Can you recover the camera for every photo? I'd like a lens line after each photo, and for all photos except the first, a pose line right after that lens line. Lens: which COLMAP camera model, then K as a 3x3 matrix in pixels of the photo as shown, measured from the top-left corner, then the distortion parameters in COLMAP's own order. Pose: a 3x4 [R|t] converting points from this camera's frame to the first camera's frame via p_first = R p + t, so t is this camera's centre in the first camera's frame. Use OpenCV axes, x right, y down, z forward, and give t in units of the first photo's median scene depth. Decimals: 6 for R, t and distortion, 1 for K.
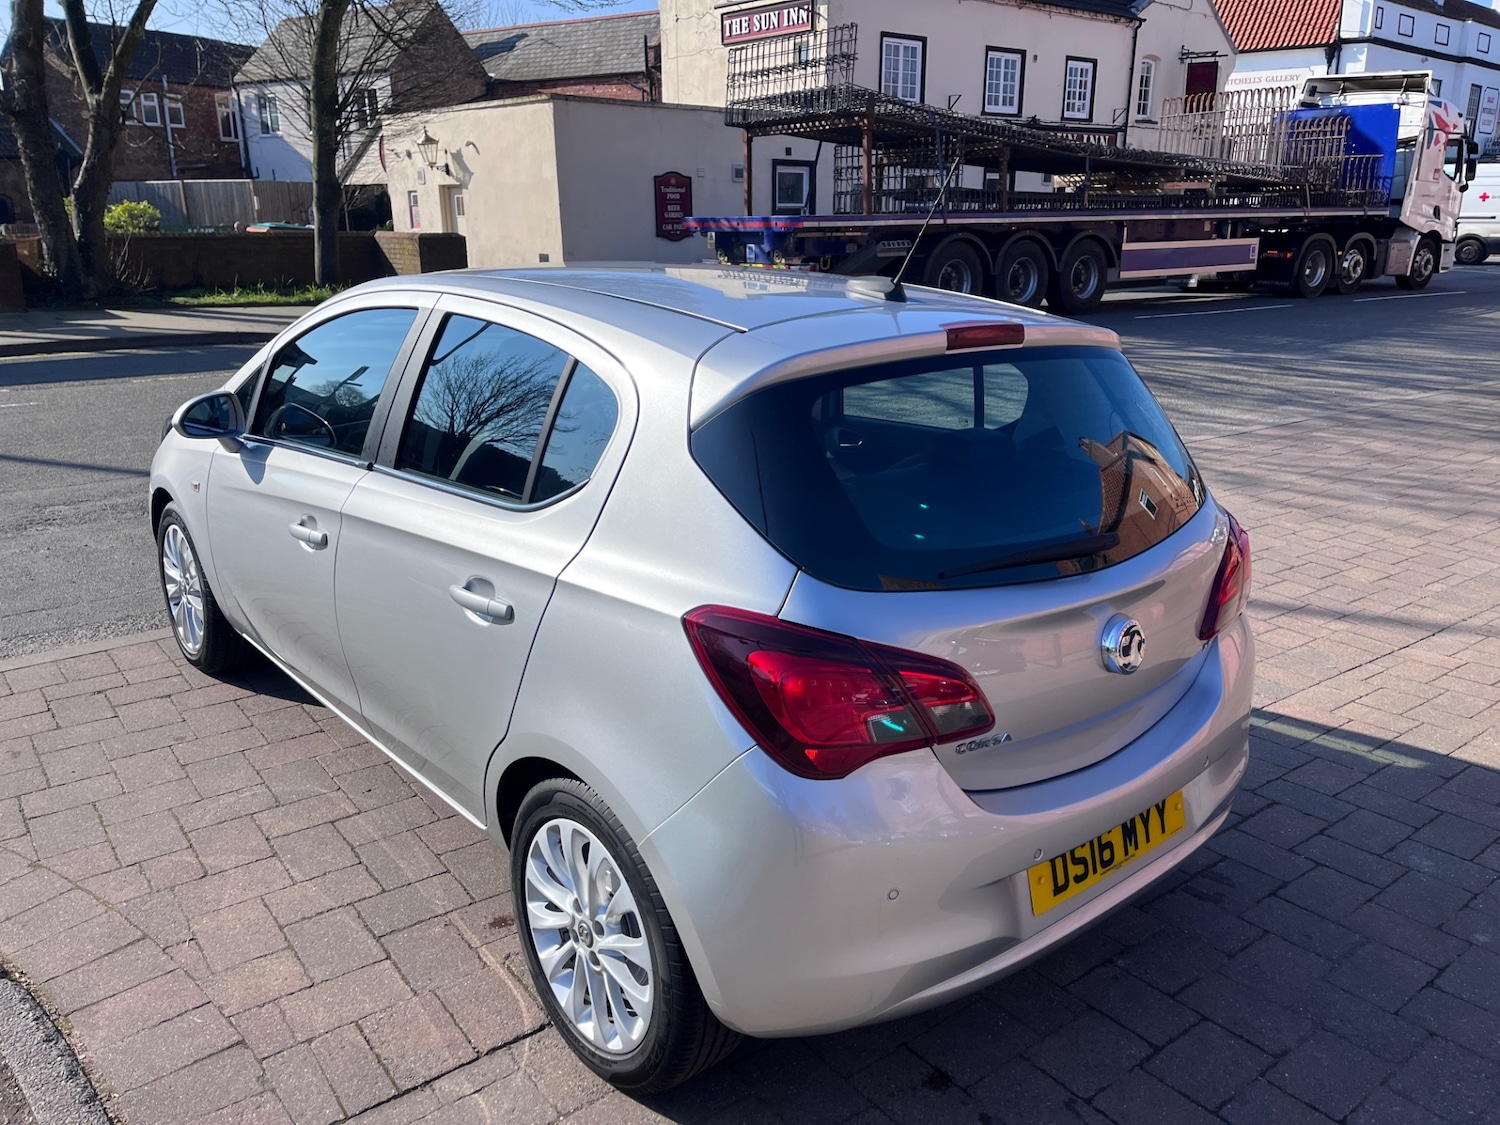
lens RADIAL K [[1141.4, 0, 759.9], [0, 1141.4, 541.7], [0, 0, 1]] dist [0.091130, -0.120407]
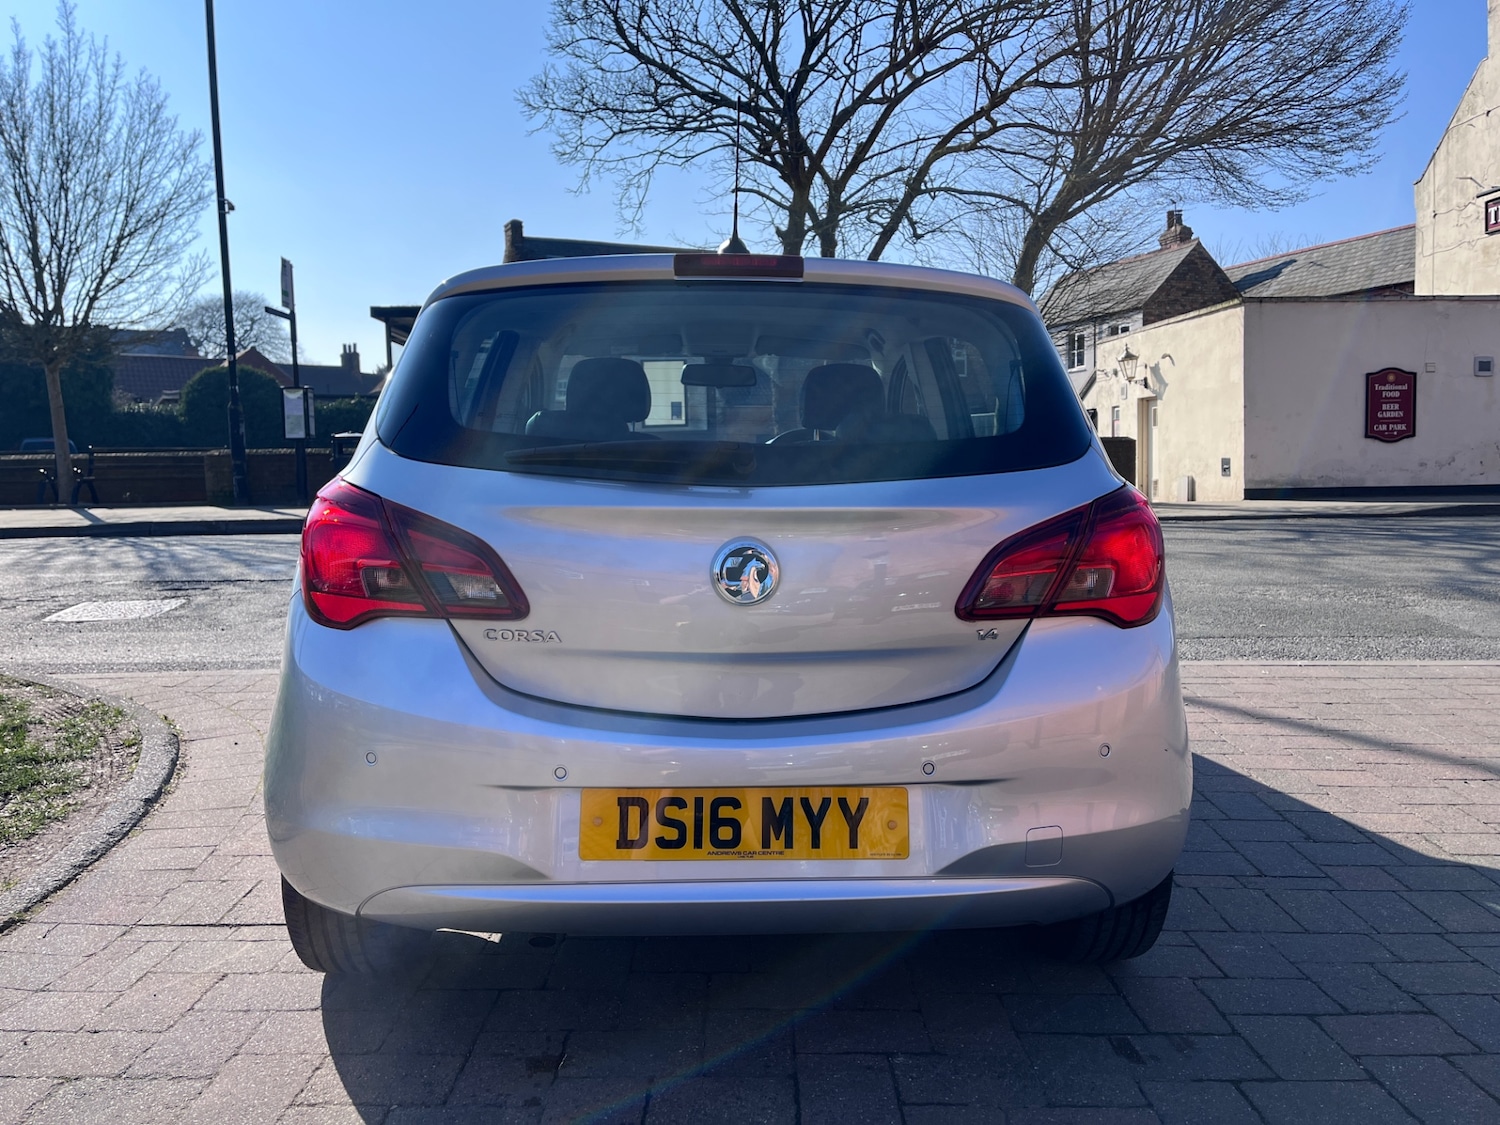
lens RADIAL K [[1141.4, 0, 758.7], [0, 1141.4, 549.1], [0, 0, 1]] dist [0.091130, -0.120407]
pose [[0.789290, 0.035754, -0.612979, 0.583088], [-0.155607, 0.977362, -0.143355, 0.133375], [0.593976, 0.208532, 0.776986, 0.238915]]
